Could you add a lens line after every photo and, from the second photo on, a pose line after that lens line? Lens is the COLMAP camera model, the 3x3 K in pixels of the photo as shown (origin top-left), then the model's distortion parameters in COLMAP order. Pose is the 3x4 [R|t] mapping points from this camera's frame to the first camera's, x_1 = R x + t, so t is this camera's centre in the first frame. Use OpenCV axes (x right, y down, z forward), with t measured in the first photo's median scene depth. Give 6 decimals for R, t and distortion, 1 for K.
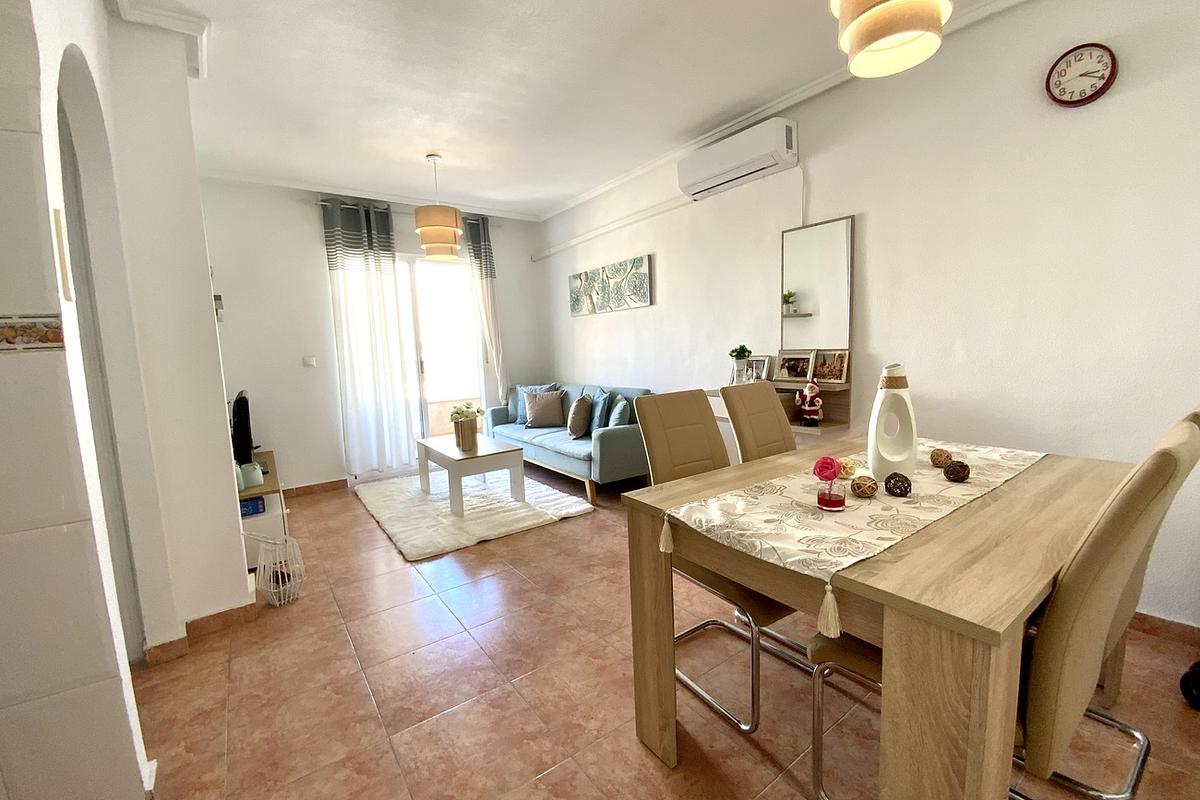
lens RADIAL K [[494.1, 0, 598.2], [0, 494.1, 440.8], [0, 0, 1]] dist [0.000075, 0.000027]
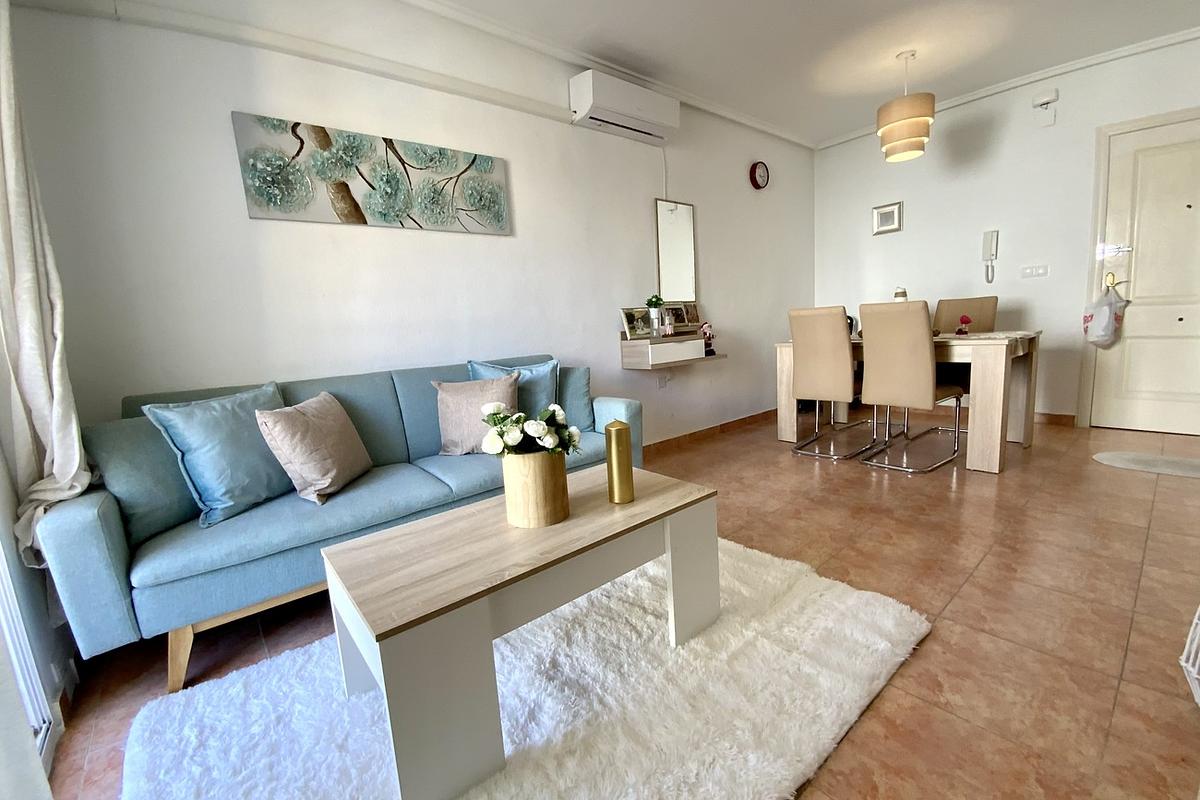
lens RADIAL K [[489.2, 0, 600.0], [0, 489.2, 400.0], [0, 0, 1]] dist [0.024074, -0.016085]
pose [[-0.068223, -0.144922, 0.987088, -0.593044], [0.219102, 0.963063, 0.156538, -0.122561], [-0.973314, 0.226953, -0.033951, 0.903449]]
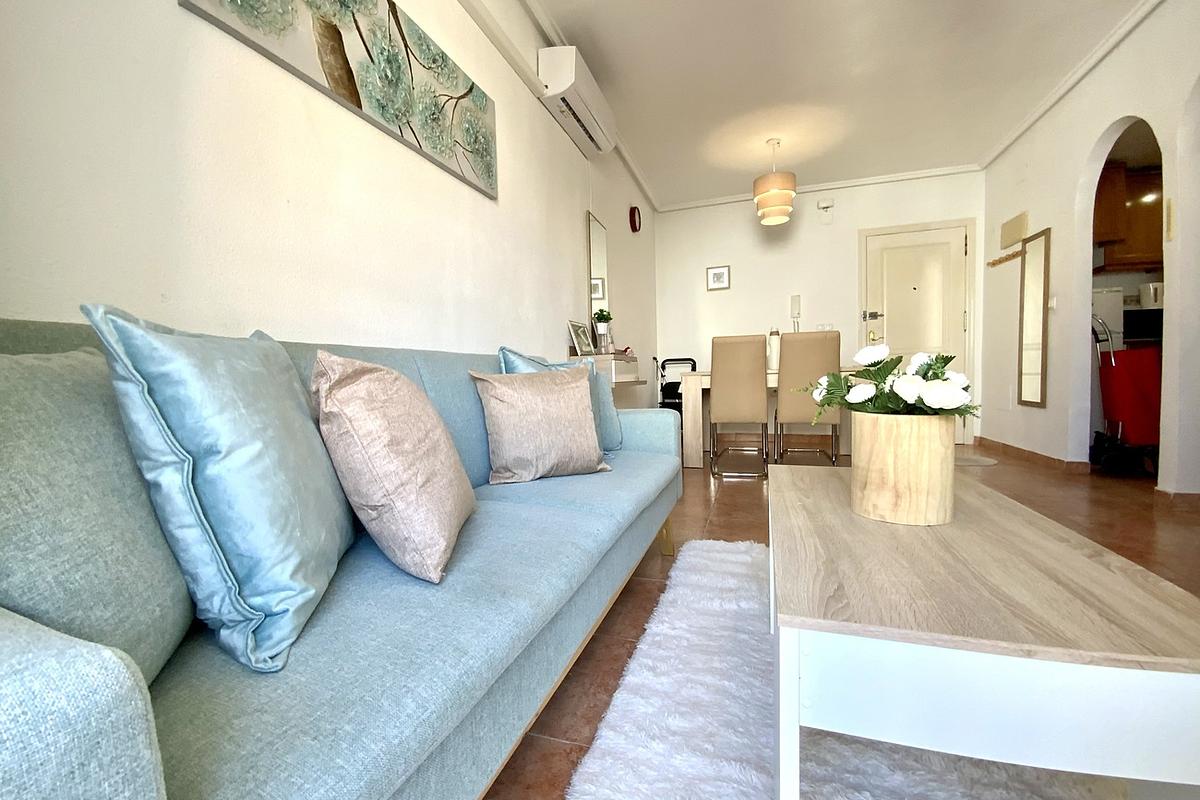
lens RADIAL K [[489.5, 0, 603.9], [0, 489.5, 401.0], [0, 0, 1]] dist [0.000370, 0.000041]
pose [[-0.593537, -0.024406, 0.804437, -0.373526], [0.151960, 0.978162, 0.141797, -0.111681], [-0.790331, 0.206404, -0.576866, 1.194751]]
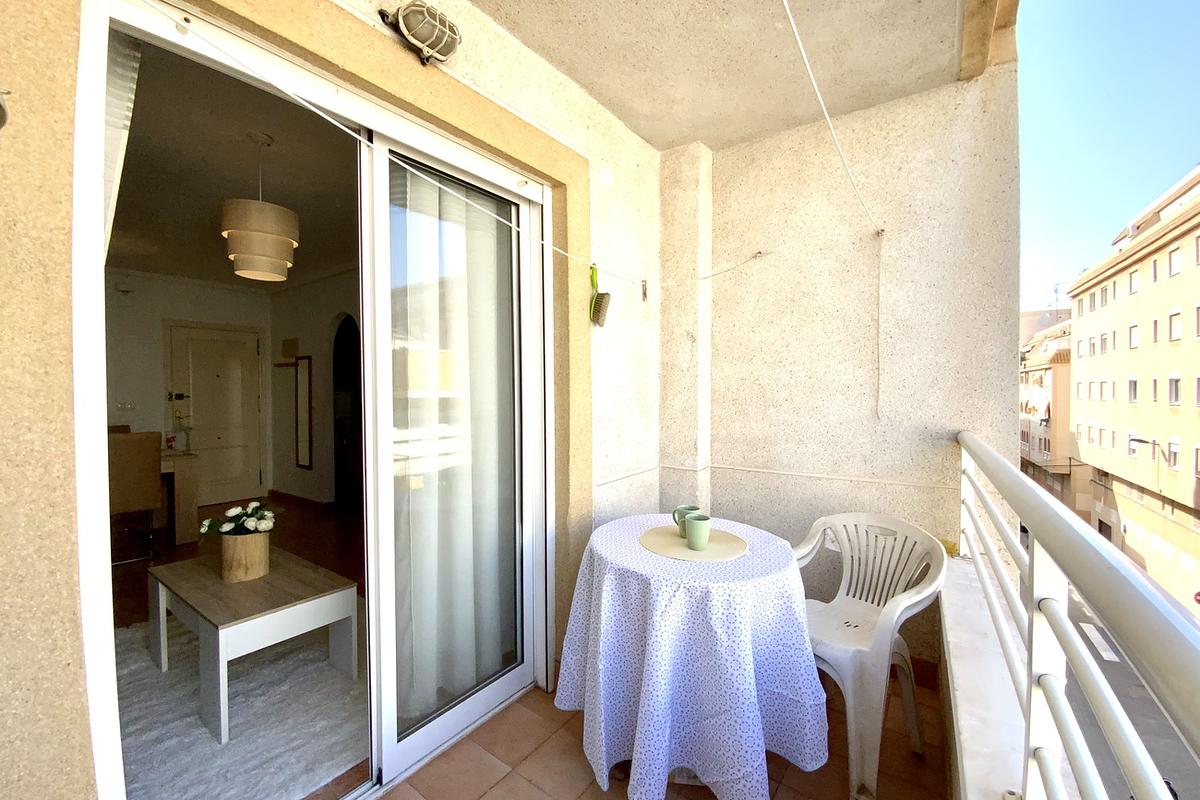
lens RADIAL K [[489.5, 0, 603.9], [0, 489.5, 401.0], [0, 0, 1]] dist [0.000370, 0.000041]
pose [[-0.947944, 0.010194, -0.318274, -0.471502], [-0.046804, 0.984172, 0.170923, -0.301603], [0.314979, 0.176922, -0.932463, 1.545891]]
